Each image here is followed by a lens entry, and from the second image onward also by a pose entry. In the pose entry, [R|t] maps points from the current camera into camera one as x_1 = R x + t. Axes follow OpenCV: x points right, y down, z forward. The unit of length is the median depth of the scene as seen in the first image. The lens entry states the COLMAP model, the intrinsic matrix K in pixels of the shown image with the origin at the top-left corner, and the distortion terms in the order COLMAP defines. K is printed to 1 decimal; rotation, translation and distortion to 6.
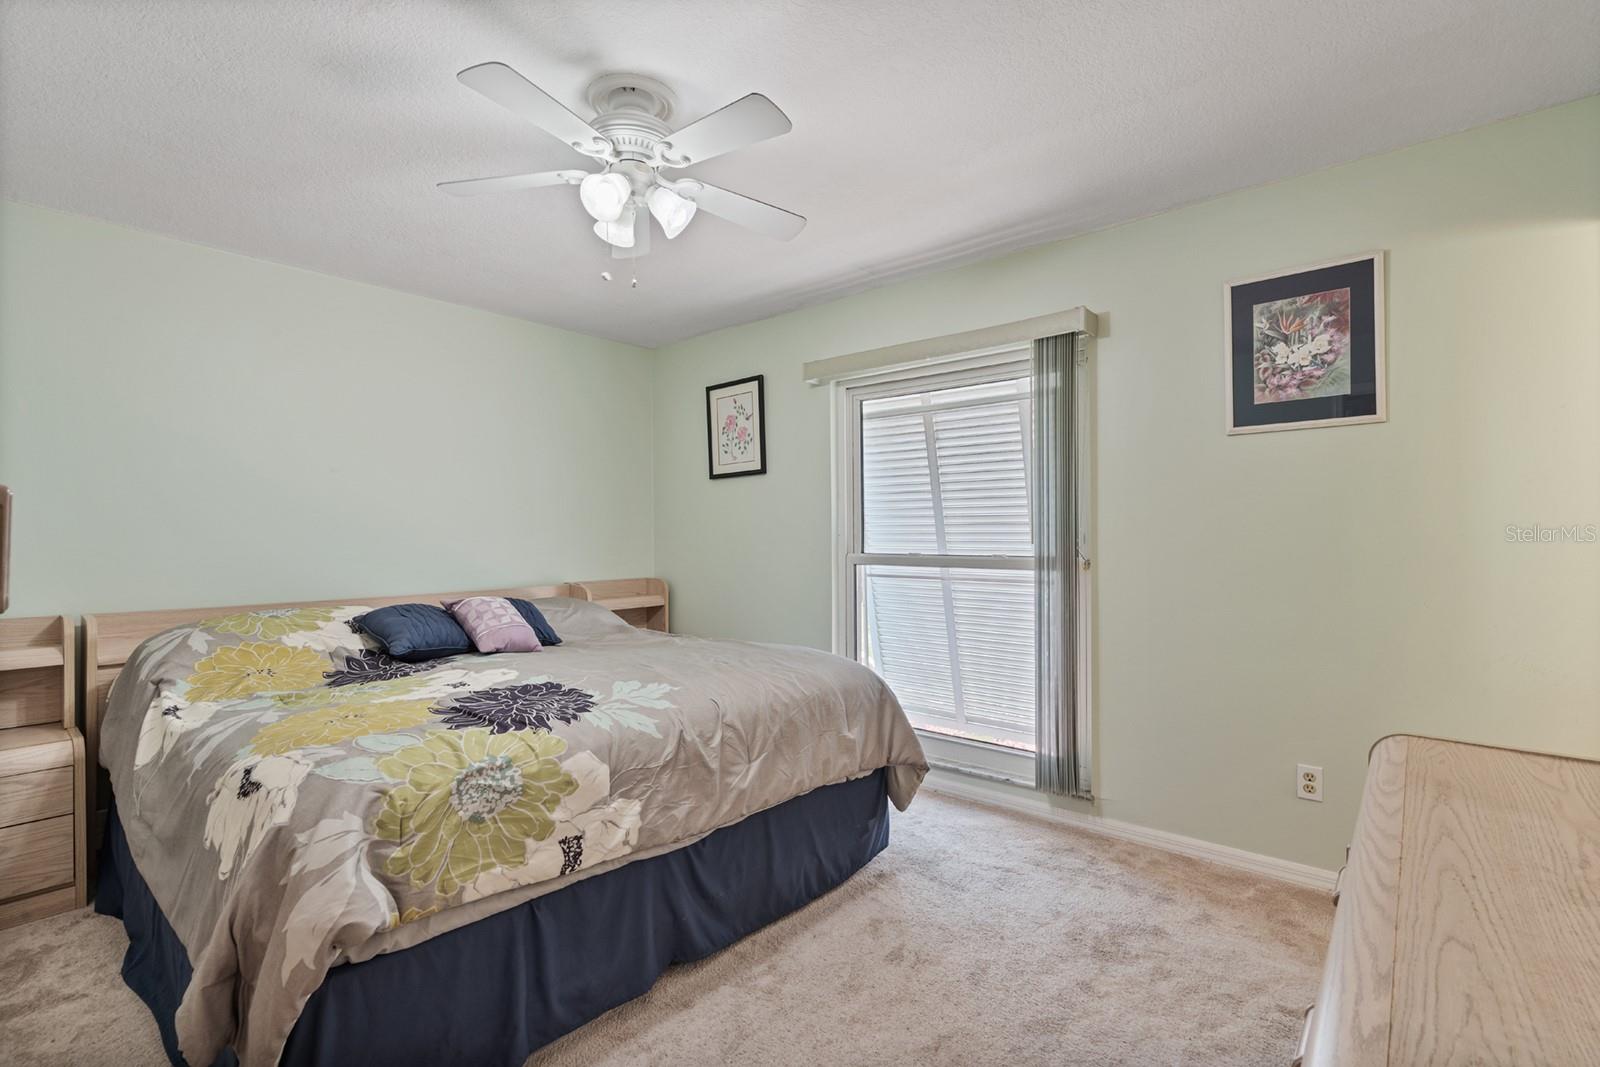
lens RADIAL K [[735.3, 0, 797.3], [0, 735.3, 532.9], [0, 0, 1]] dist [-0.000328, 0.000253]
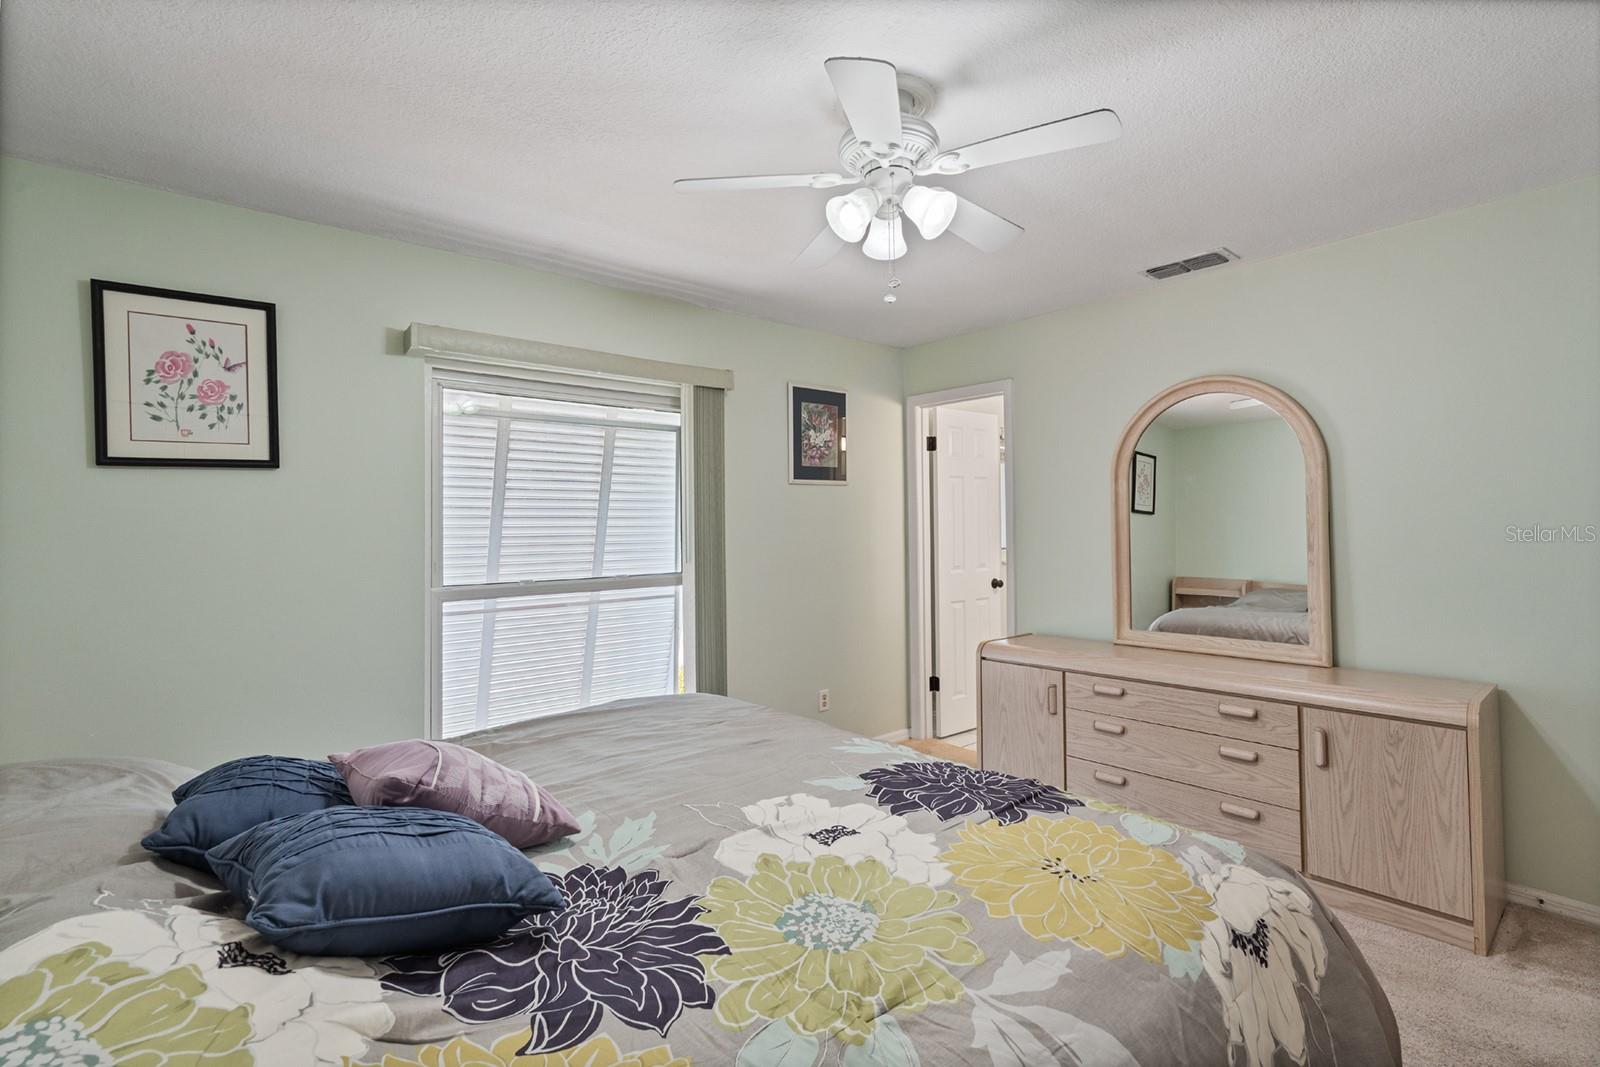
lens RADIAL K [[735.3, 0, 797.3], [0, 735.3, 532.9], [0, 0, 1]] dist [-0.000328, 0.000253]
pose [[0.159636, 0.008479, 0.987140, -0.710587], [0.024996, 0.999608, -0.012628, -0.010918], [-0.986860, 0.026690, 0.159361, 0.598916]]
